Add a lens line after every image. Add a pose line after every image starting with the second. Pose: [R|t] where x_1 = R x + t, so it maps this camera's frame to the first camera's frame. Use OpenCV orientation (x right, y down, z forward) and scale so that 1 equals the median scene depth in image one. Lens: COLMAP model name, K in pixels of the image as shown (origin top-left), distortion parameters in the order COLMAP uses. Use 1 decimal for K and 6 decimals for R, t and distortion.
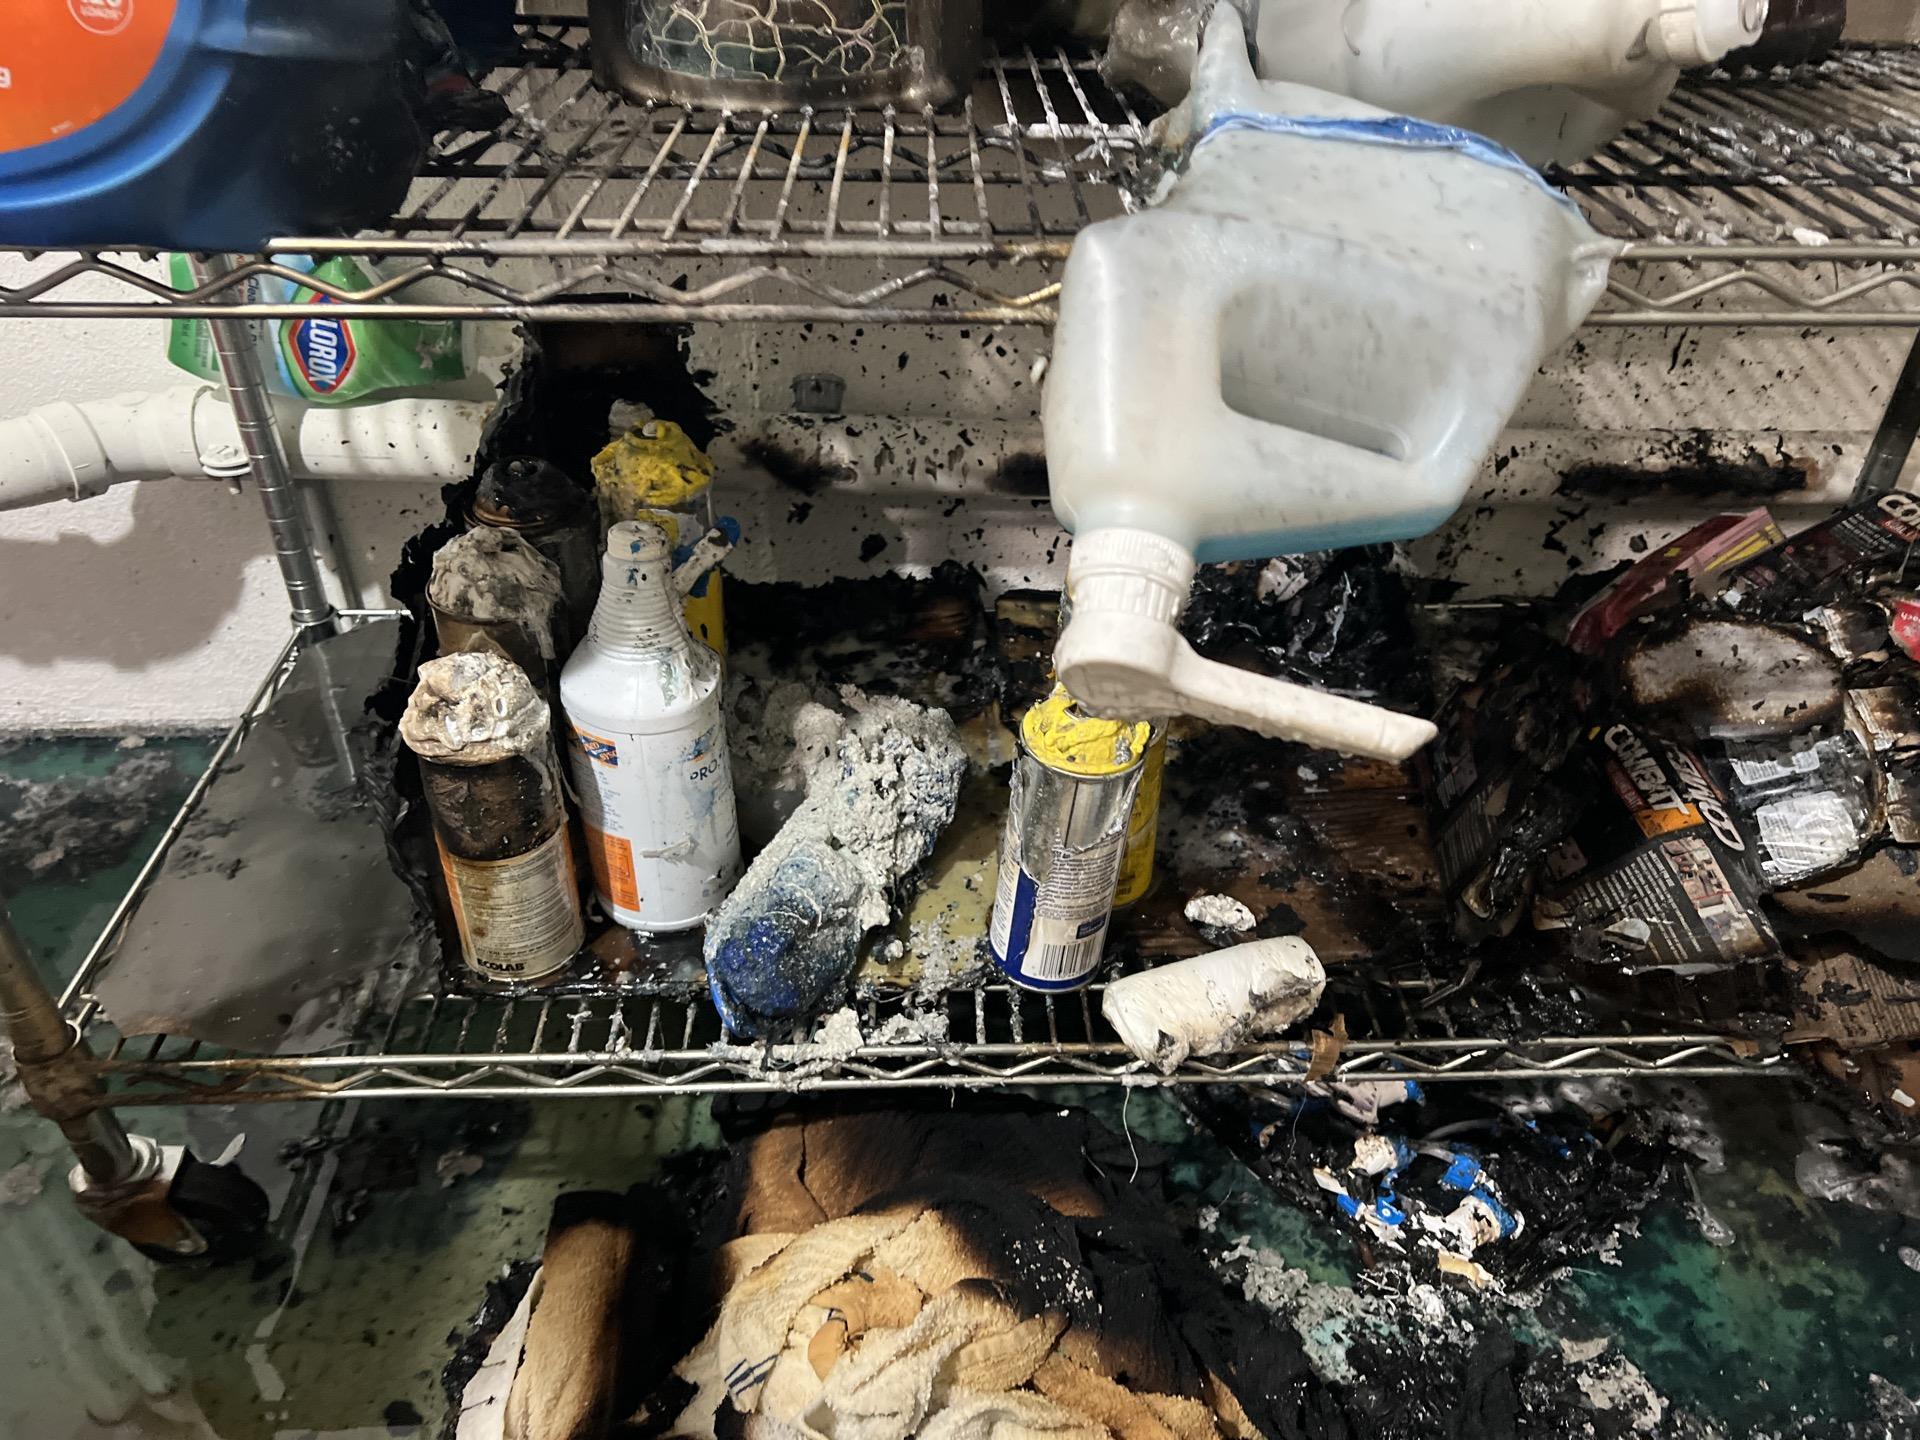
lens RADIAL K [[1454.2, 0, 959.3], [0, 1454.2, 716.2], [0, 0, 1]] dist [0.022418, -0.004367]
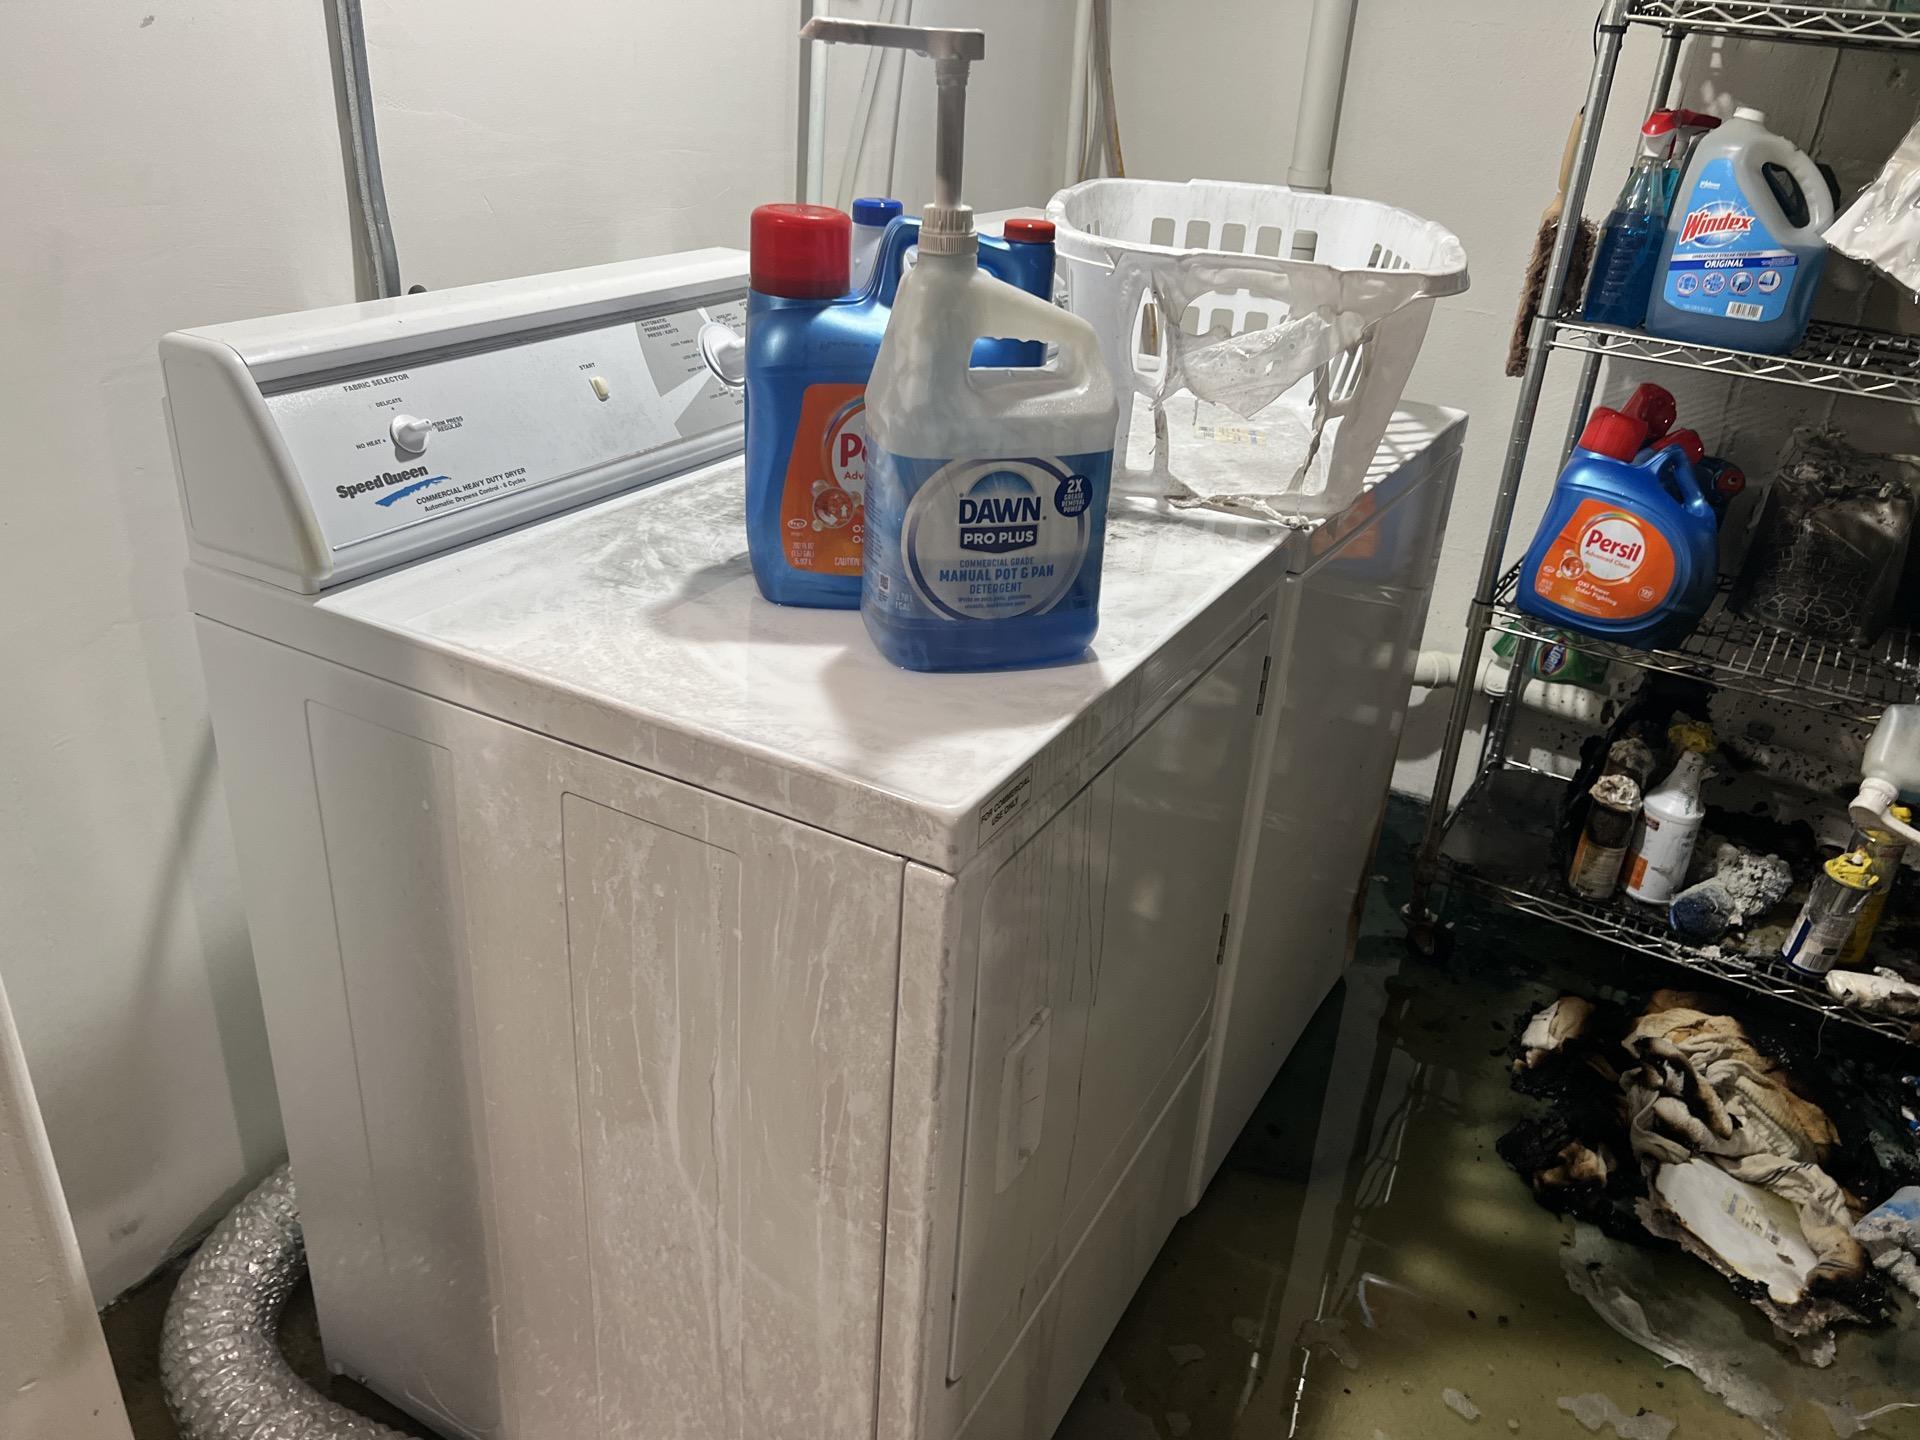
lens RADIAL K [[1454.2, 0, 966.6], [0, 1454.2, 723.3], [0, 0, 1]] dist [0.022418, -0.004367]
pose [[0.828681, 0.277826, -0.485901, -0.026246], [-0.362992, 0.927560, -0.088709, 0.555302], [0.426057, 0.249890, 0.869500, -1.999235]]
